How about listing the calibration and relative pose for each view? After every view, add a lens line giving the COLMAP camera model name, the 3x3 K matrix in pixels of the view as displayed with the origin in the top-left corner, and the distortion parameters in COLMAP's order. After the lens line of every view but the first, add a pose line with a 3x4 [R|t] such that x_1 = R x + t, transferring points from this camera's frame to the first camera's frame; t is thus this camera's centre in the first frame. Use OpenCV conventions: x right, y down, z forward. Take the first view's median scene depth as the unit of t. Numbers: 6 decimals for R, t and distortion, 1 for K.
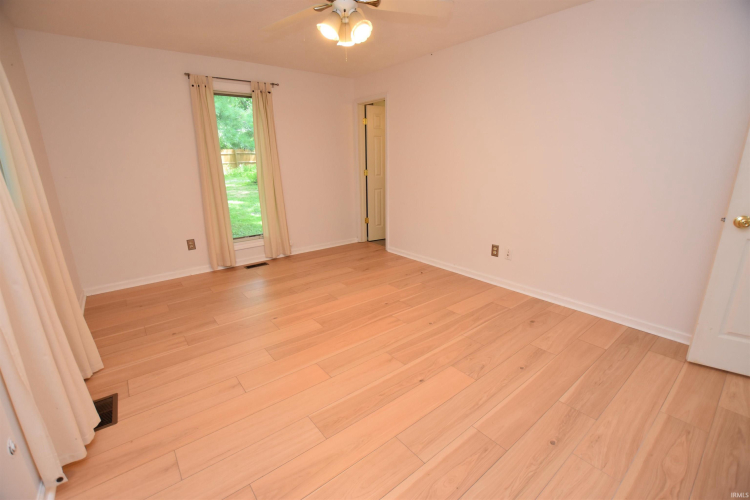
lens RADIAL K [[328.7, 0, 373.3], [0, 328.7, 252.3], [0, 0, 1]] dist [-0.029532, 0.001149]
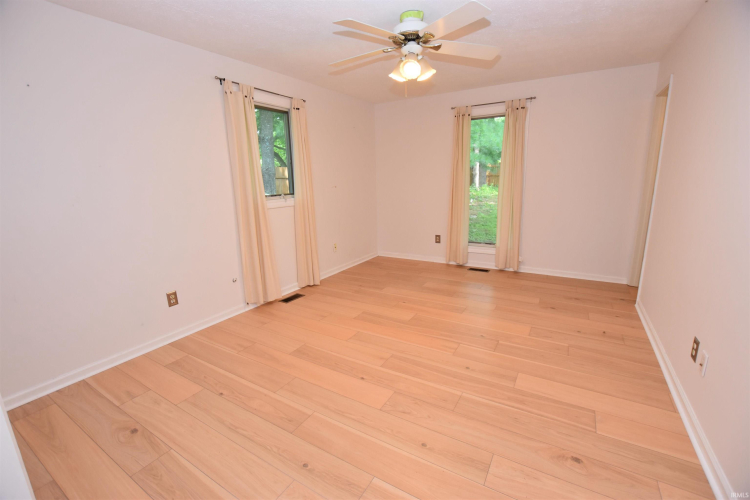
lens RADIAL K [[328.7, 0, 373.3], [0, 328.7, 252.3], [0, 0, 1]] dist [-0.029532, 0.001149]
pose [[0.350079, 0.215257, -0.911652, 0.703523], [-0.234360, 0.962413, 0.137247, -0.117485], [0.906929, 0.165607, 0.387369, 0.345493]]
